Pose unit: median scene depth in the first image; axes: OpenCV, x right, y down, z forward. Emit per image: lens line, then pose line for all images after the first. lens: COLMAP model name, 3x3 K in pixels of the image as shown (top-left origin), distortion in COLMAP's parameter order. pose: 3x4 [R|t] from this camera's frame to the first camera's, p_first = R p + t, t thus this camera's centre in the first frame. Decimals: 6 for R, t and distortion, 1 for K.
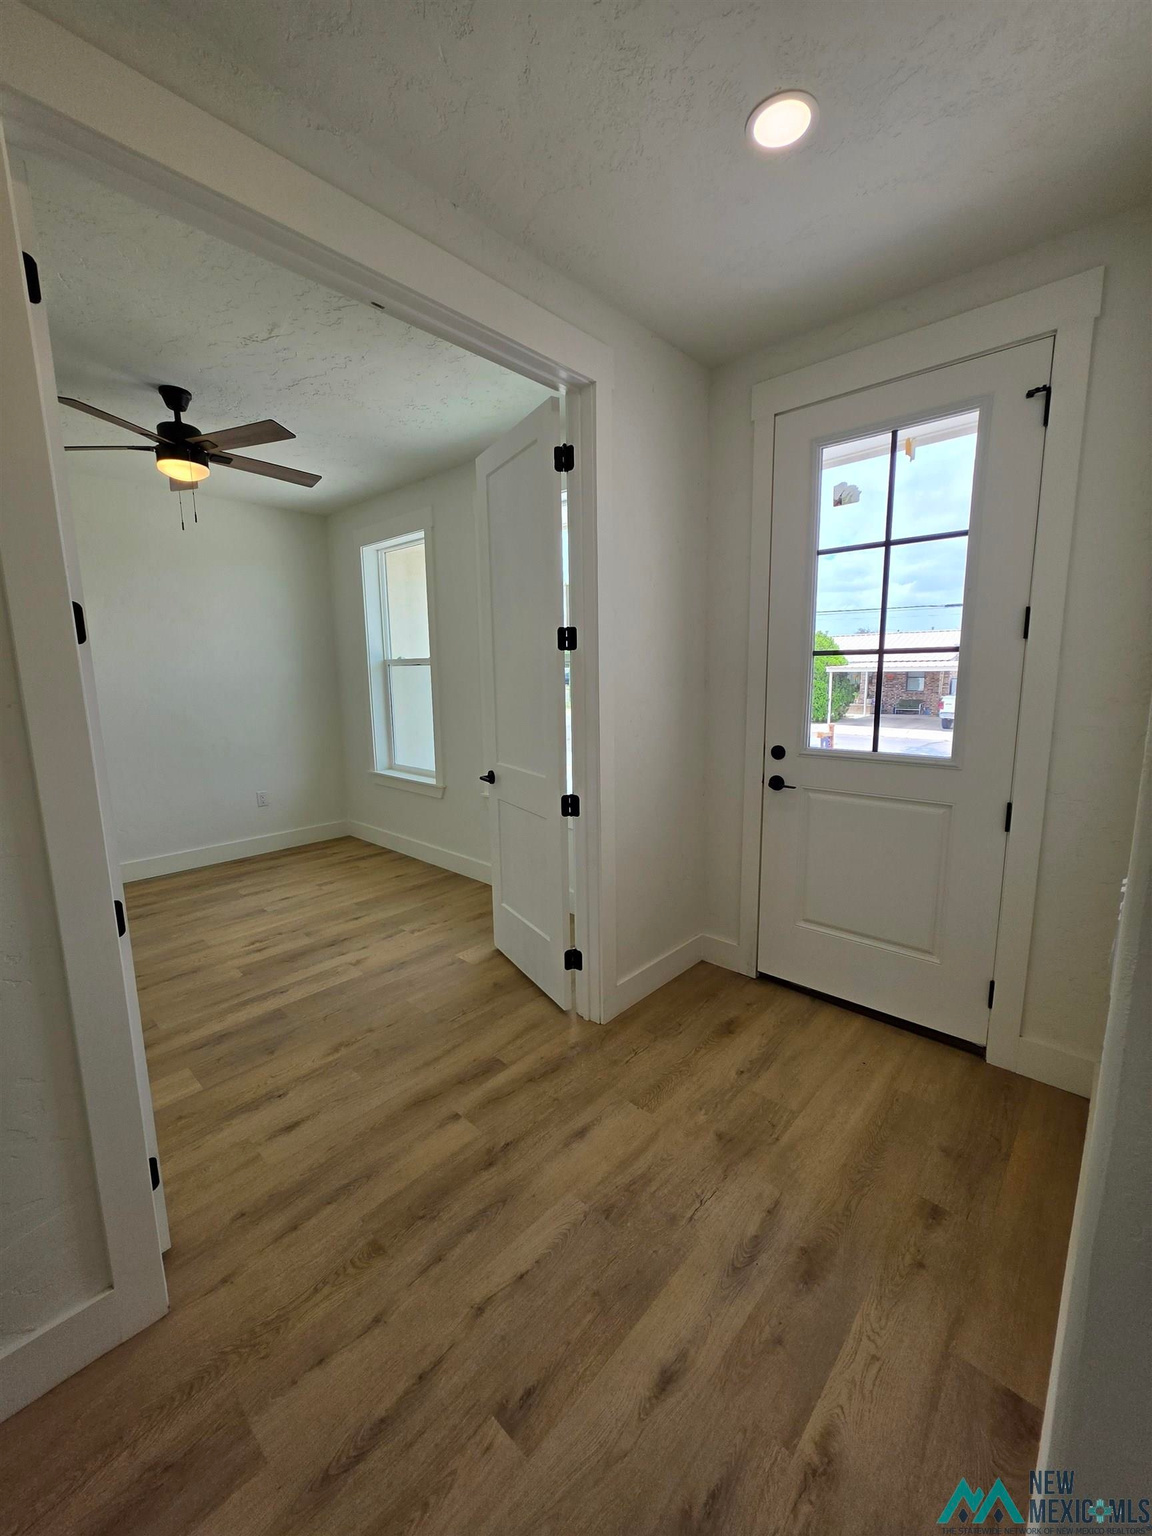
lens RADIAL K [[626.3, 0, 576.0], [0, 626.3, 768.0], [0, 0, 1]] dist [0.000016, 0.000138]
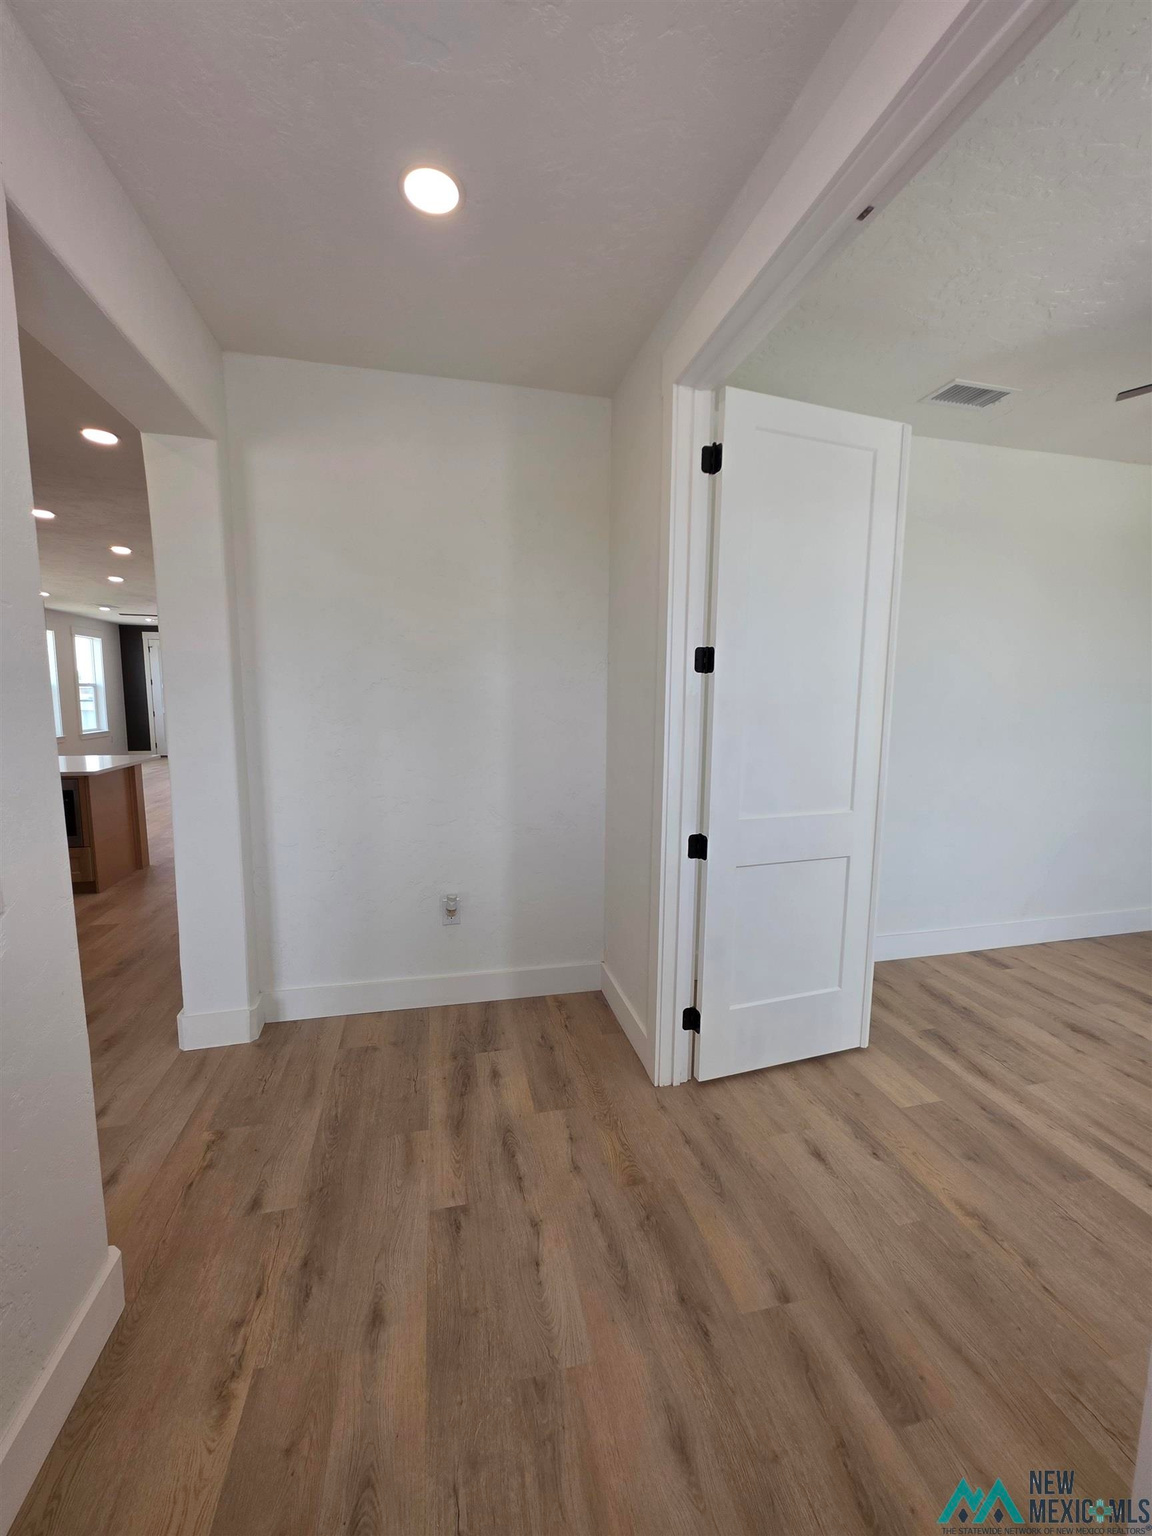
lens RADIAL K [[626.3, 0, 576.0], [0, 626.3, 768.0], [0, 0, 1]] dist [0.000016, 0.000138]
pose [[-0.573776, 0.104197, -0.812357, 0.564913], [-0.127224, 0.968495, 0.214084, -0.194173], [0.809070, 0.226187, -0.542443, 1.269275]]
